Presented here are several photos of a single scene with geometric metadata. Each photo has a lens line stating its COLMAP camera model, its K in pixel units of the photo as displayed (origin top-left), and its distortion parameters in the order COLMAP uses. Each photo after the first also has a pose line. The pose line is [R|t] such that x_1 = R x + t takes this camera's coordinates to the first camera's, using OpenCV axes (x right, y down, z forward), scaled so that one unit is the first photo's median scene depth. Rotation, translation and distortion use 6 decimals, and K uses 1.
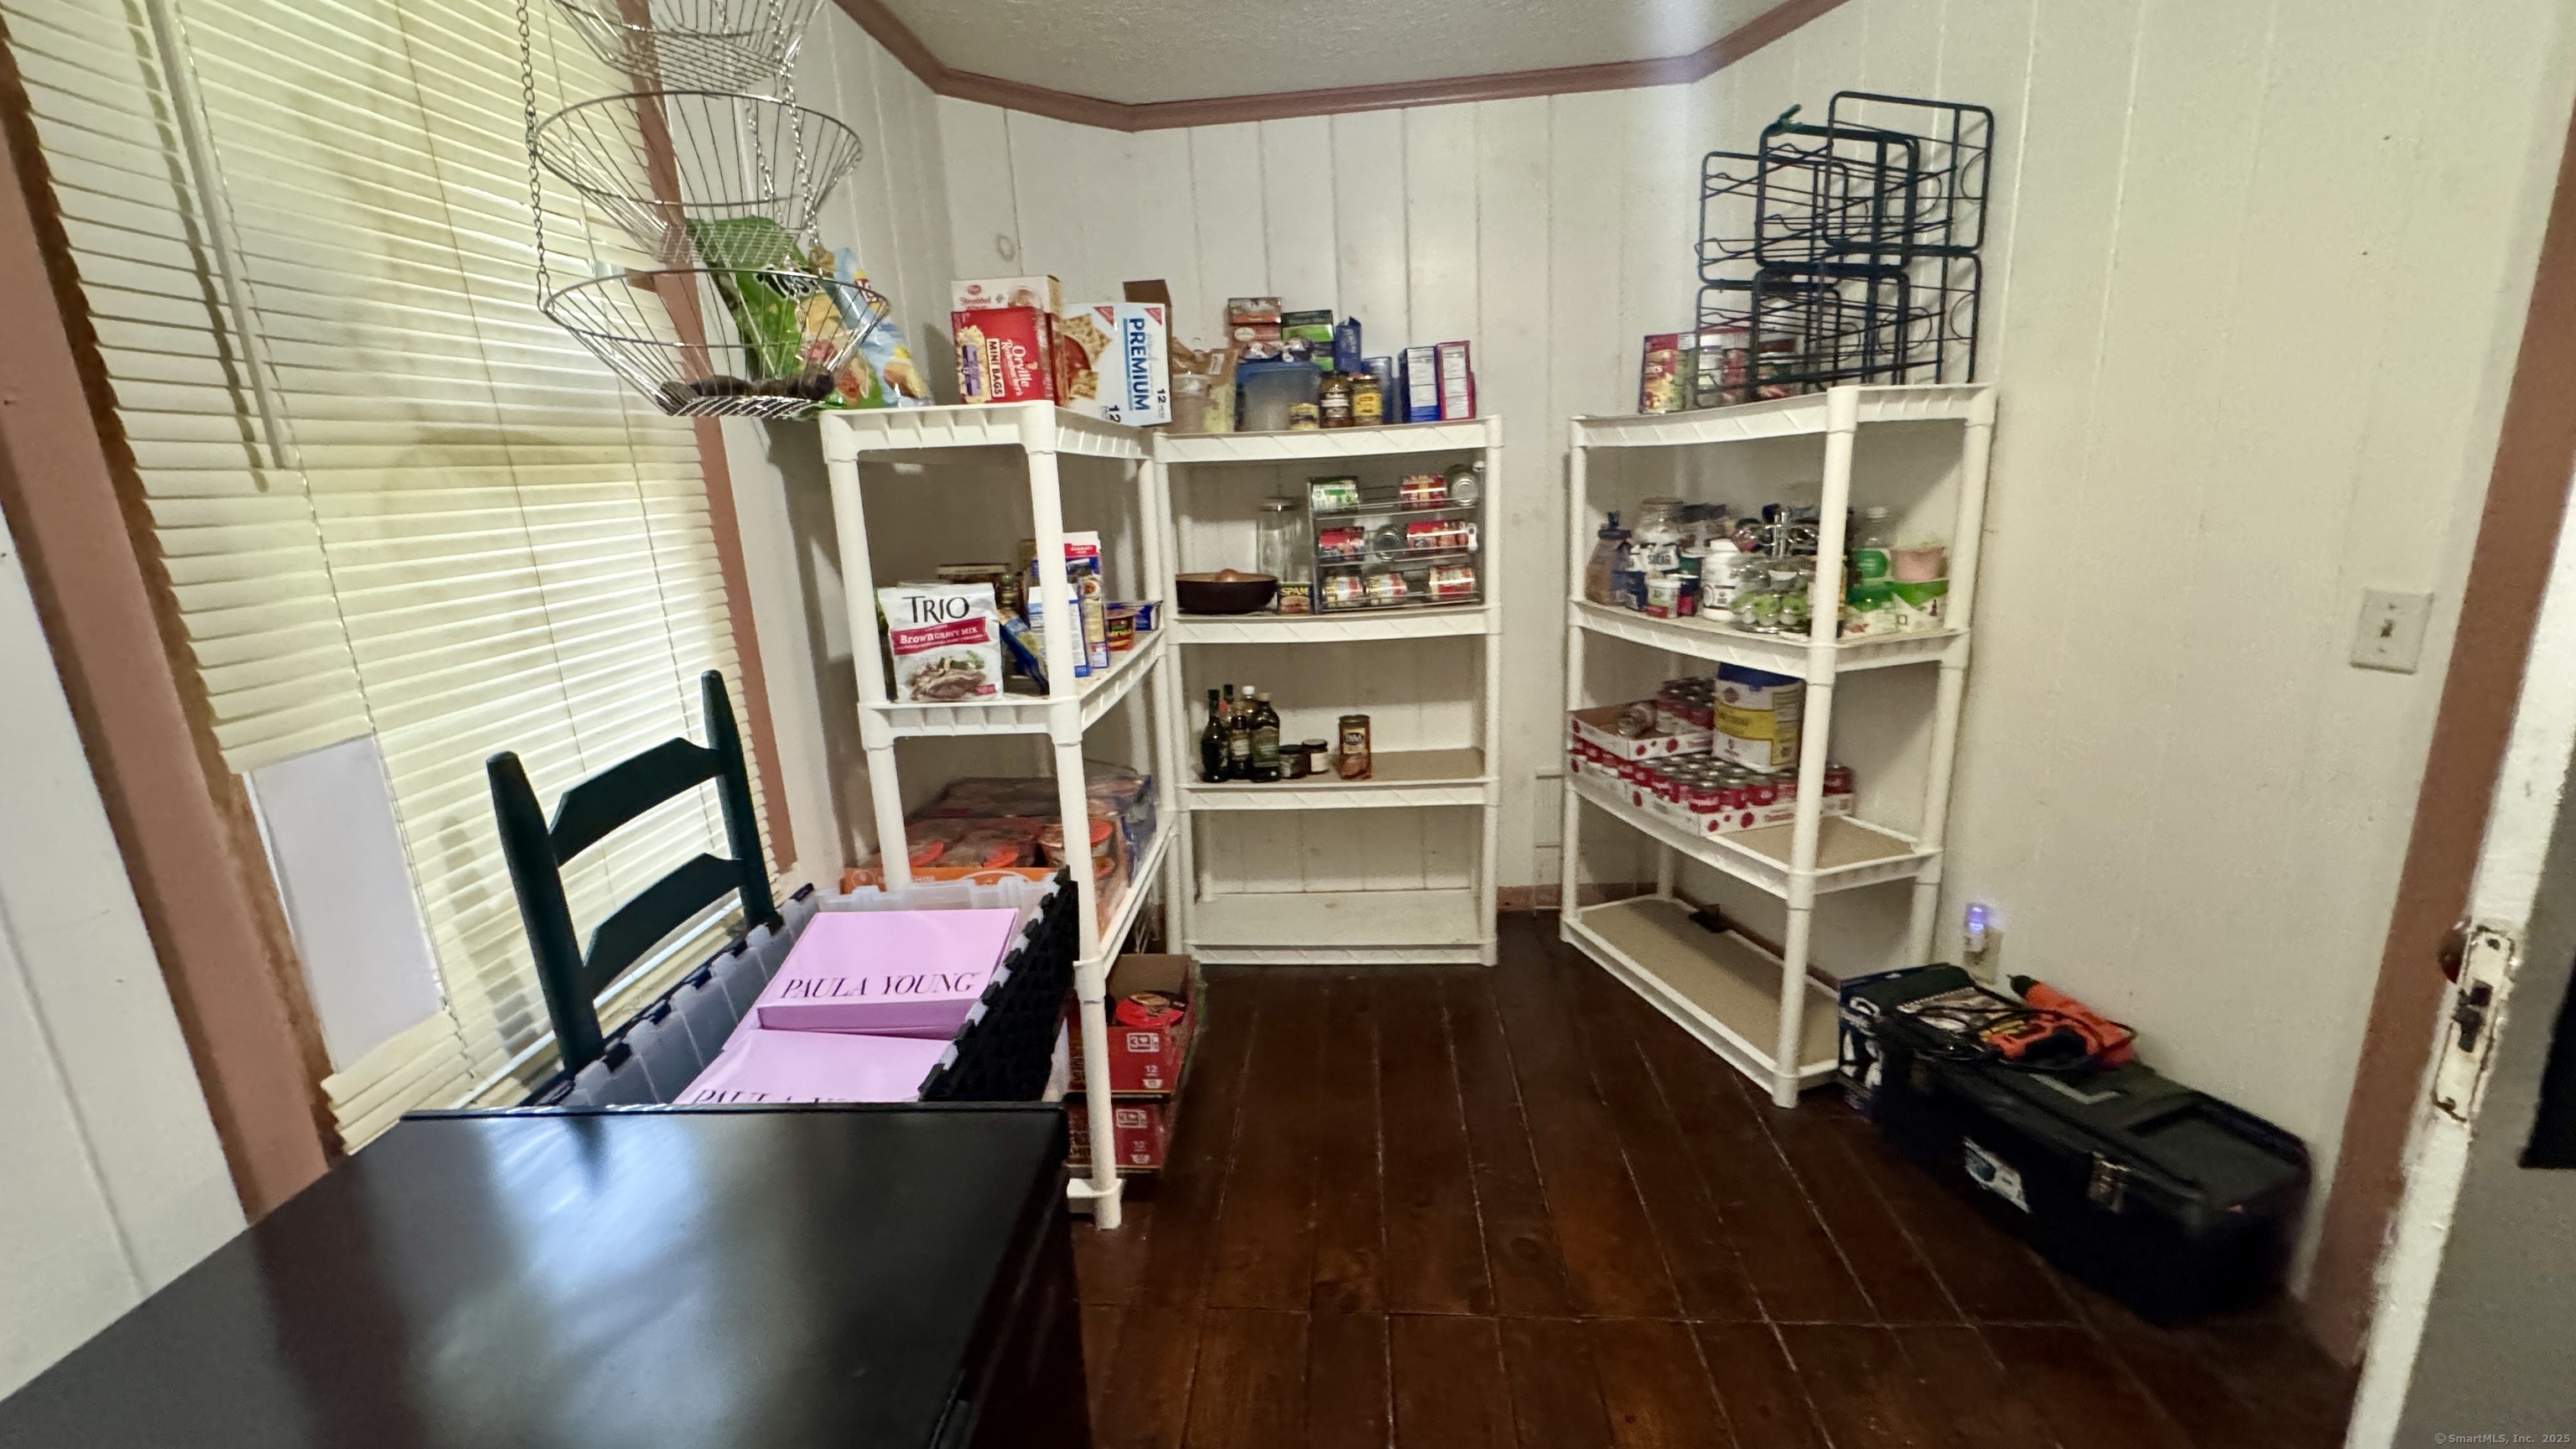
lens RADIAL K [[1034.8, 0, 1288.0], [0, 1034.8, 724.5], [0, 0, 1]] dist [-0.001654, 0.000126]
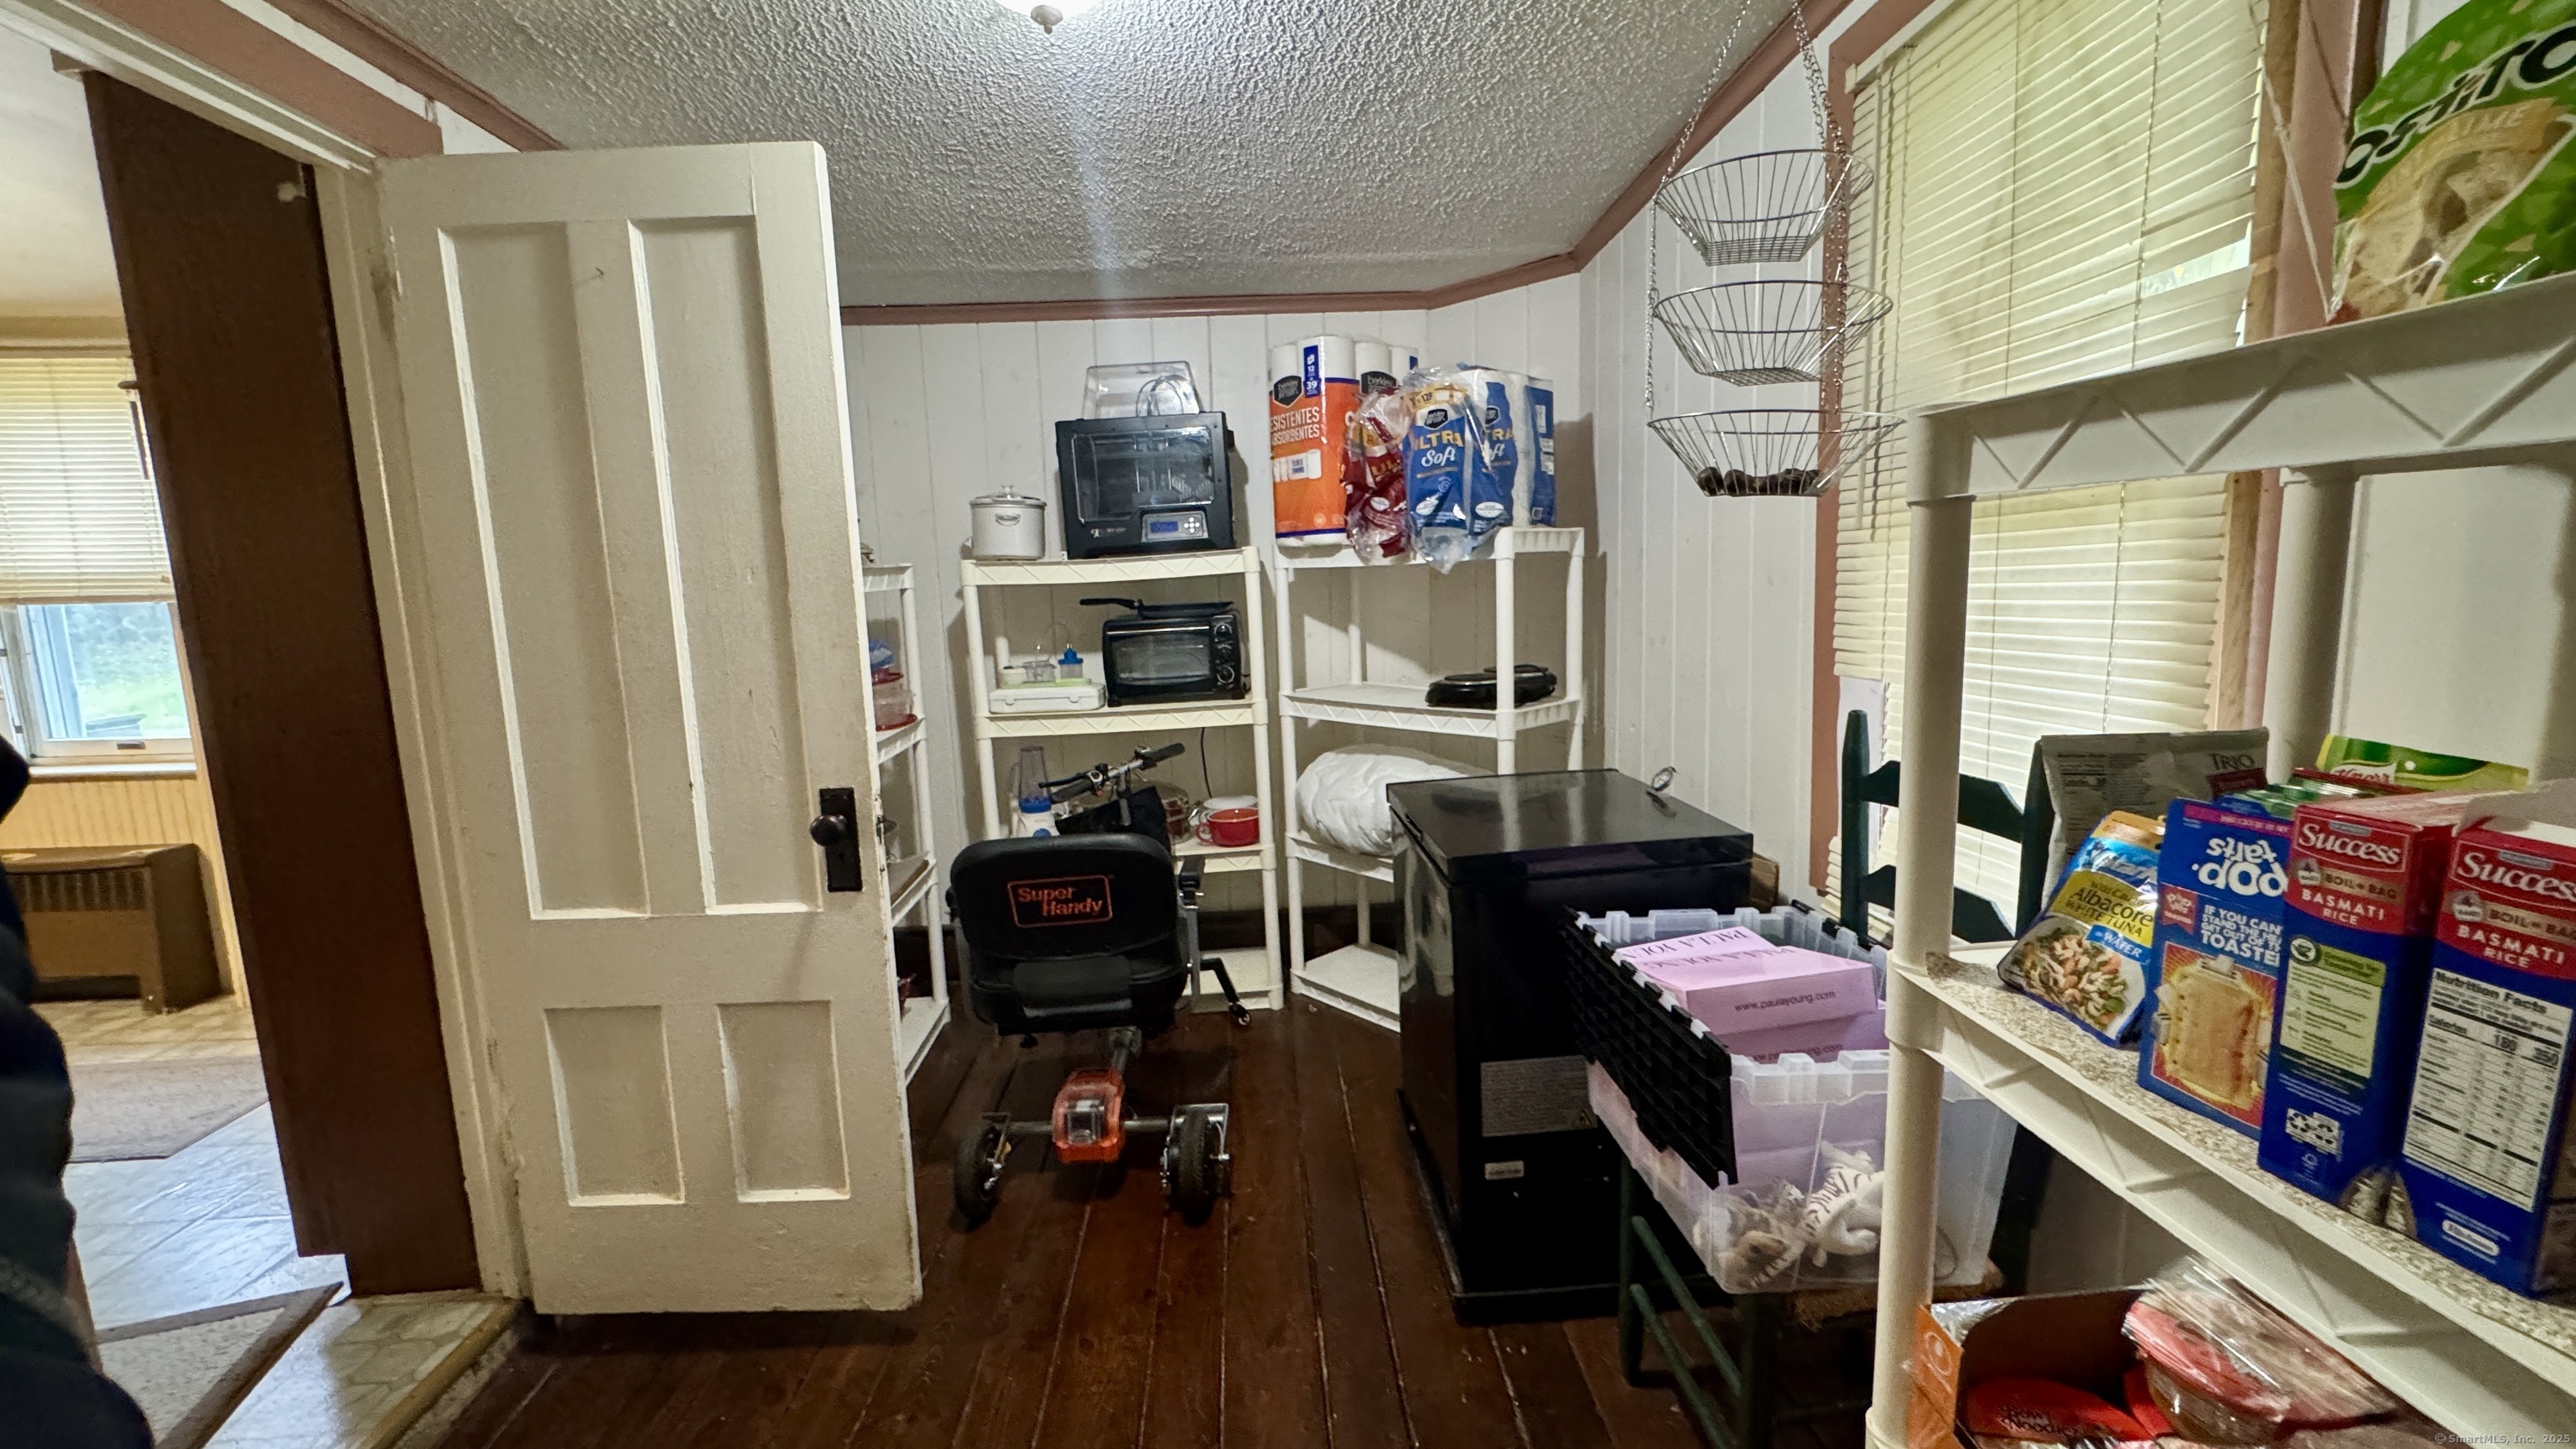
lens RADIAL K [[1034.8, 0, 1288.0], [0, 1034.8, 724.5], [0, 0, 1]] dist [-0.001654, 0.000126]
pose [[-0.987325, 0.114234, -0.110177, 0.223889], [0.065214, 0.924904, 0.374565, -0.510040], [0.144692, 0.362633, -0.920631, 1.994713]]
